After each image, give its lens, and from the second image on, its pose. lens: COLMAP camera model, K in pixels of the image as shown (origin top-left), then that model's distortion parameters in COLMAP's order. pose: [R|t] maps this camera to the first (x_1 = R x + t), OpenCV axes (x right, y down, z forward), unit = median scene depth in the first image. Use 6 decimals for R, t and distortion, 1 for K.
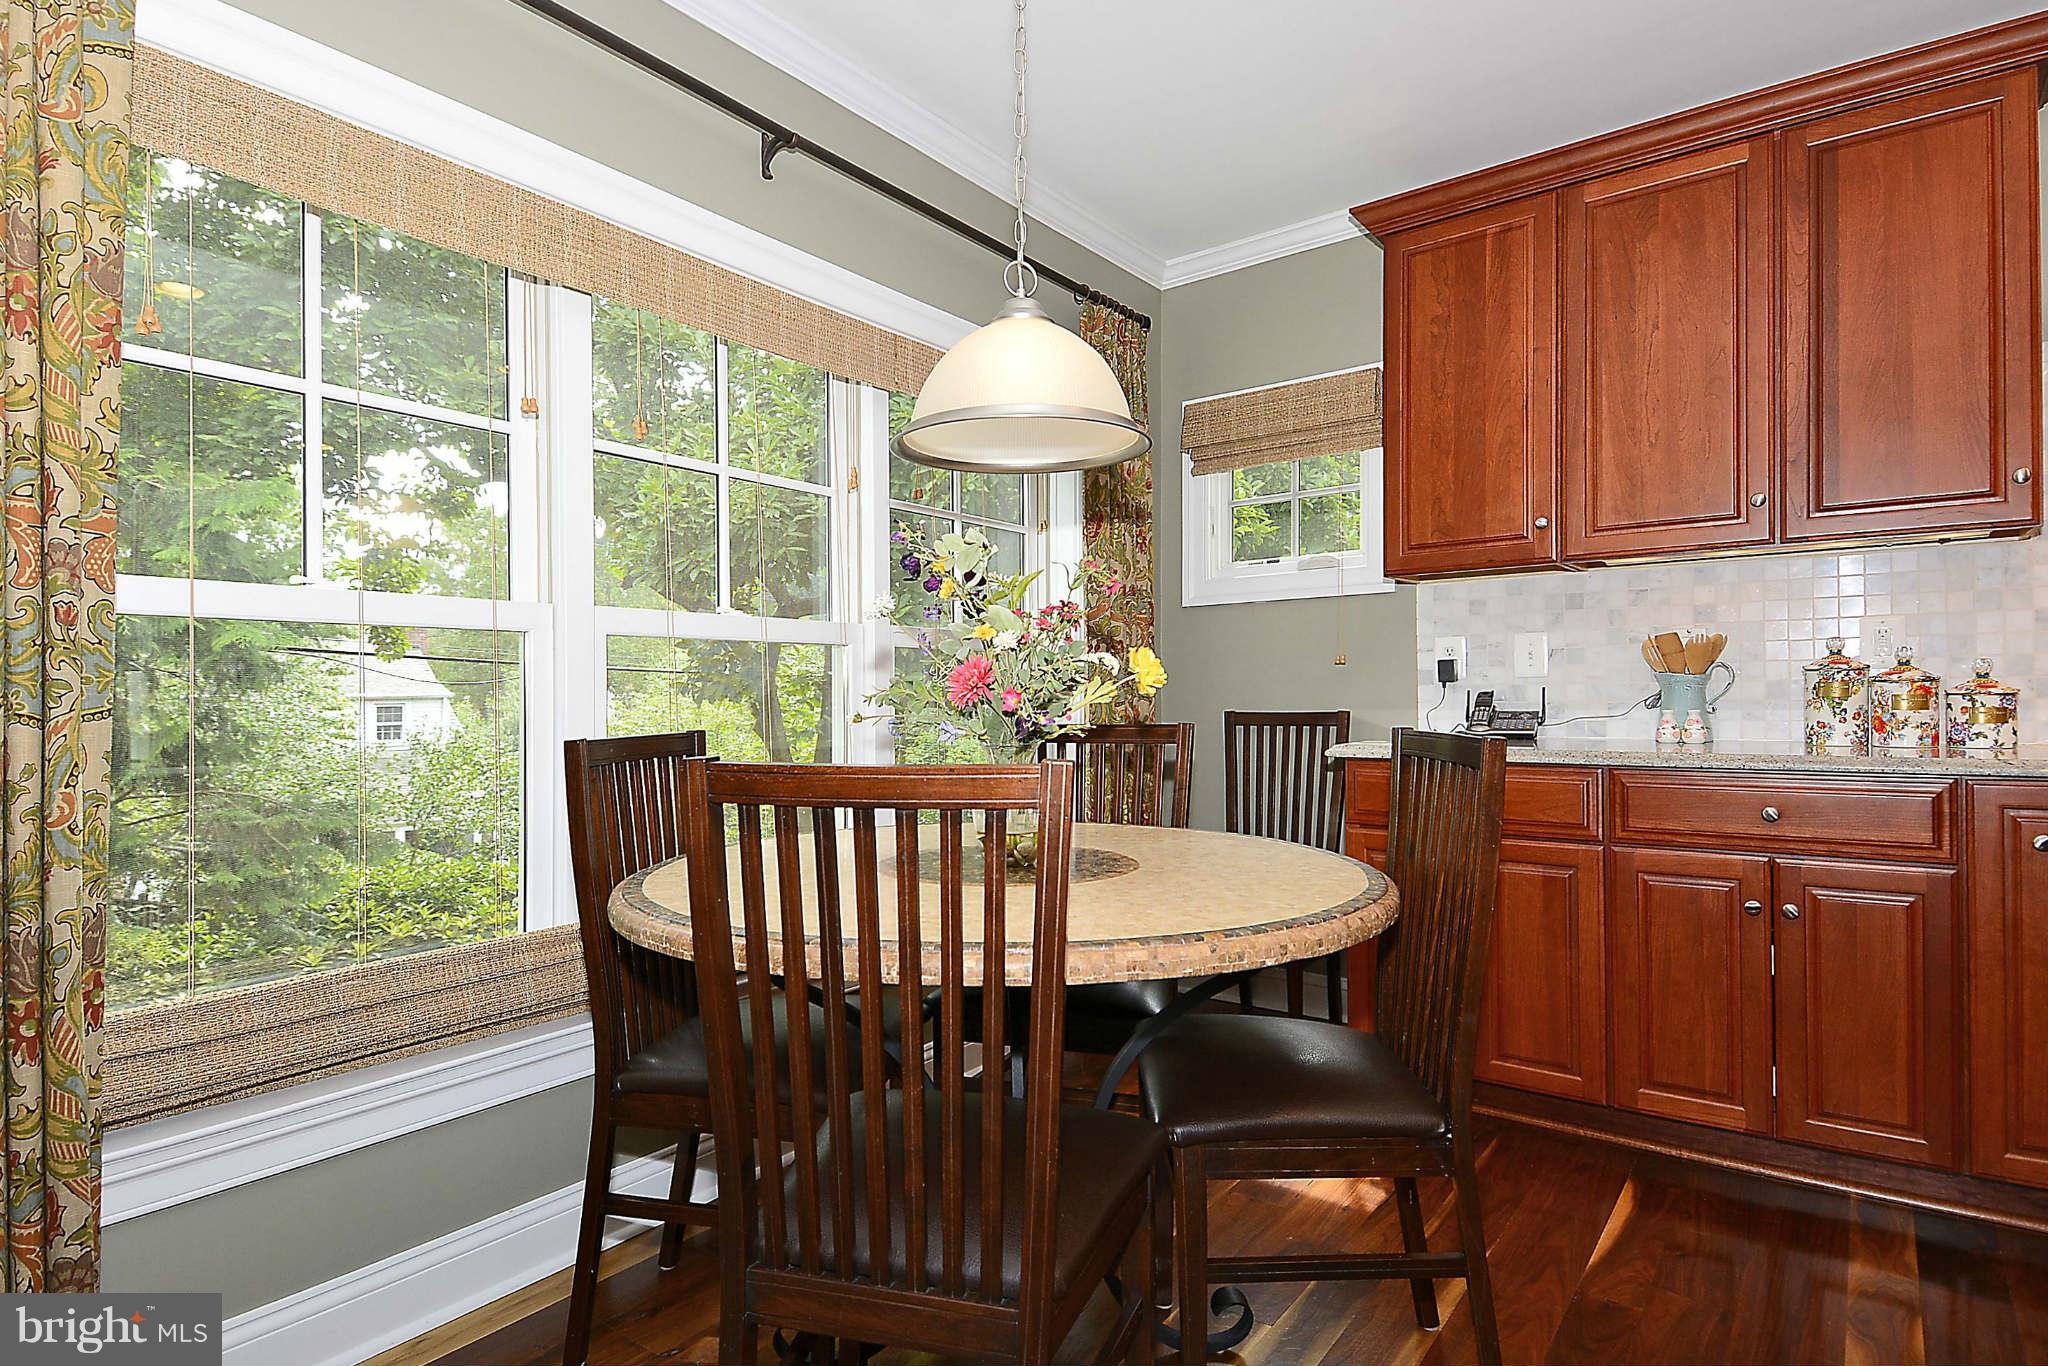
lens RADIAL K [[1093.1, 0, 1009.4], [0, 1093.1, 680.7], [0, 0, 1]] dist [-0.003403, -0.001435]
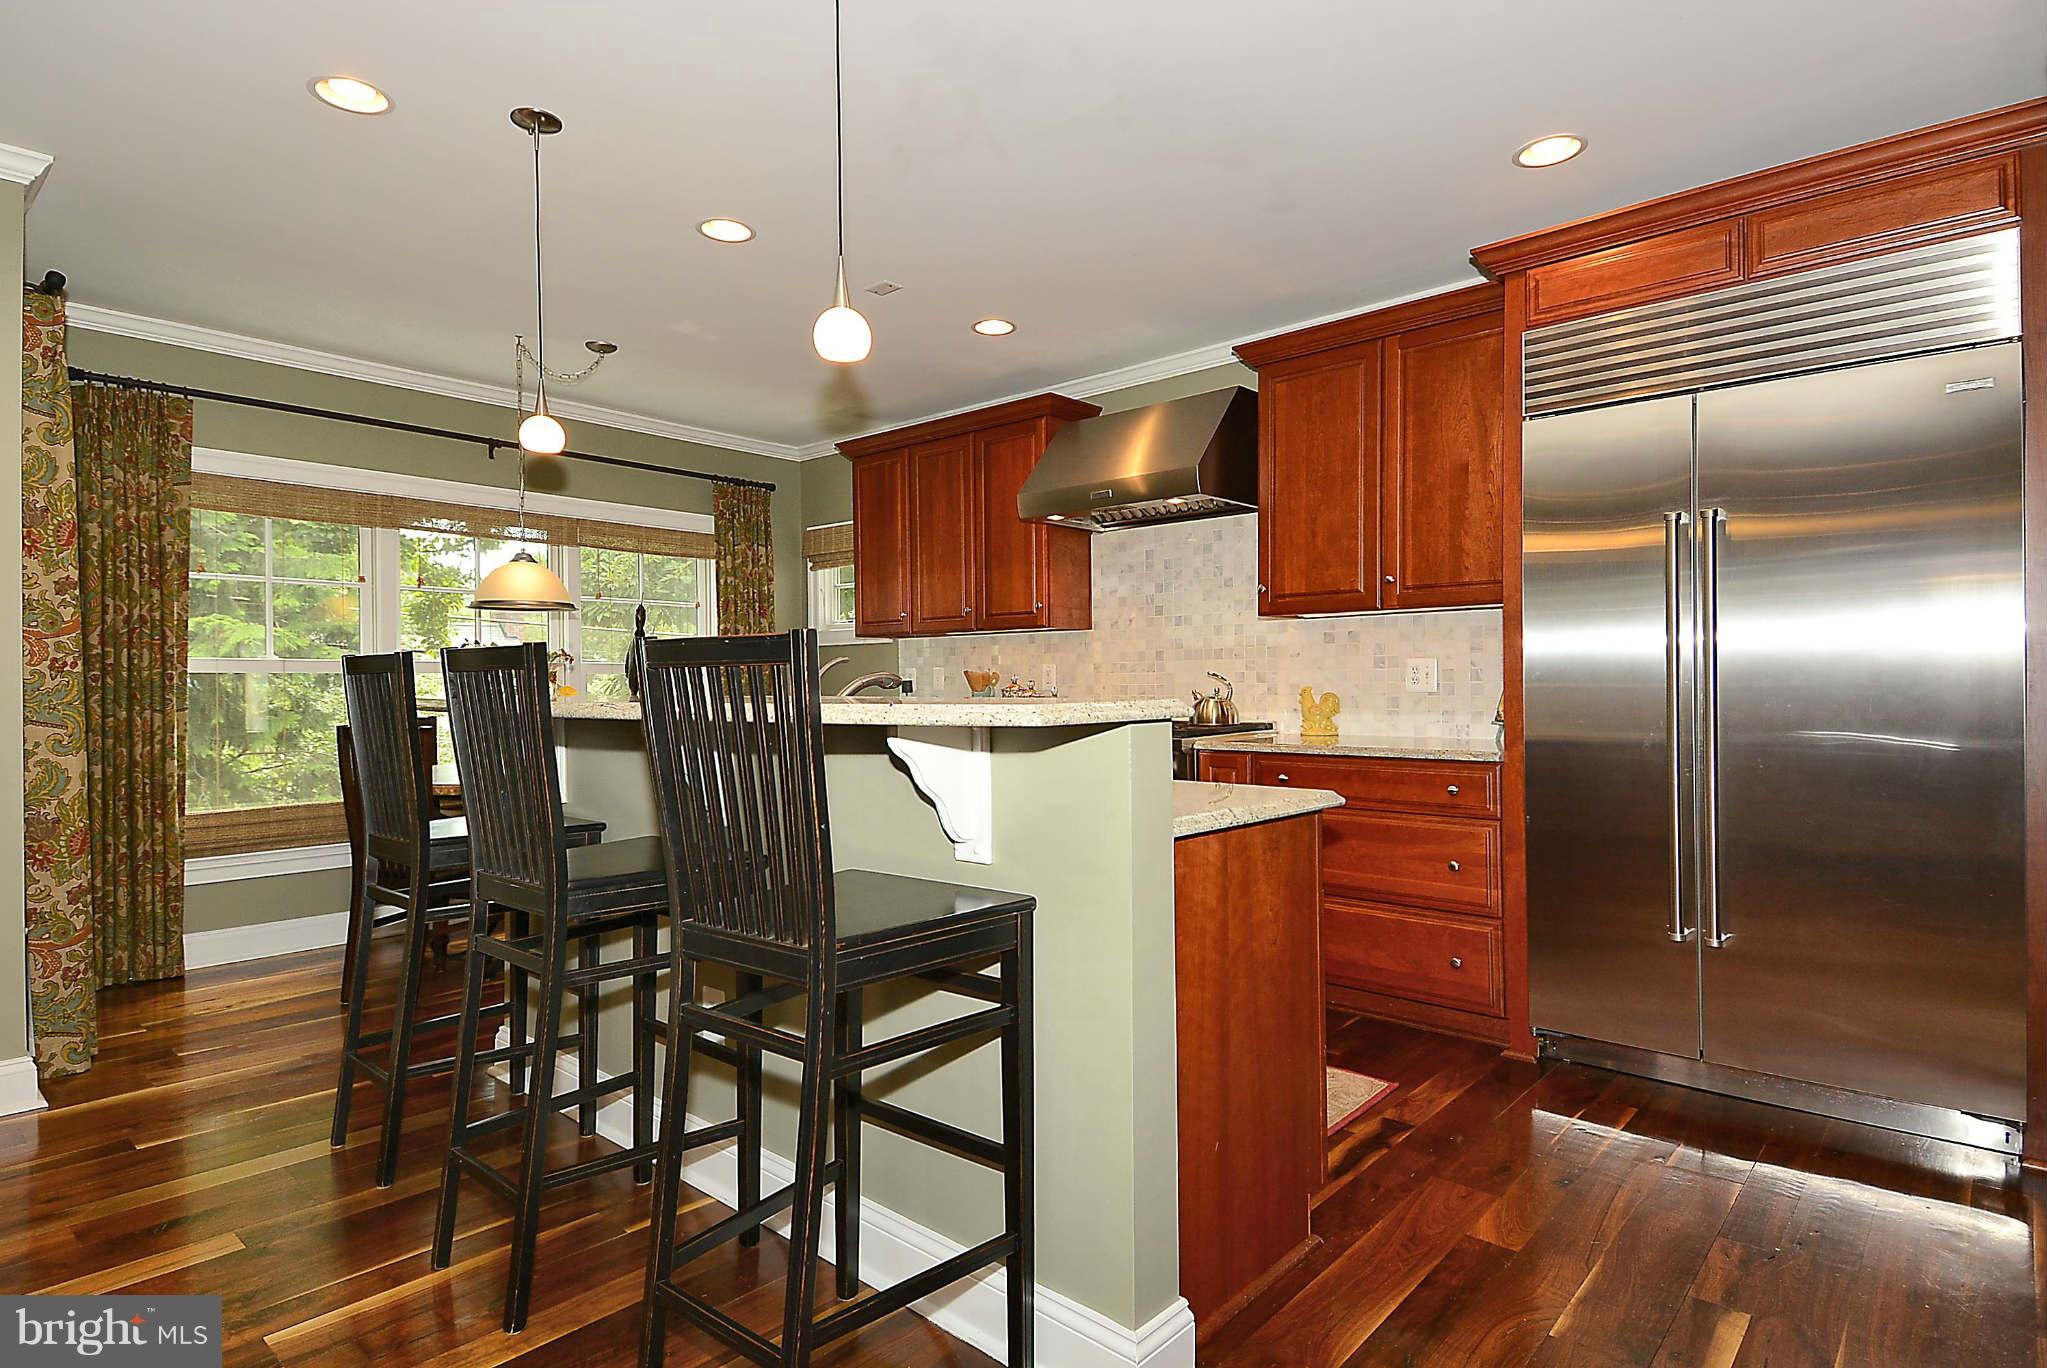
lens RADIAL K [[1092.6, 0, 1038.9], [0, 1092.6, 692.9], [0, 0, 1]] dist [-0.003403, -0.001435]
pose [[0.996254, -0.000142, -0.086476, 1.730849], [0.001089, 0.999940, 0.010906, -0.043782], [0.086469, -0.010959, 0.996194, -1.739131]]
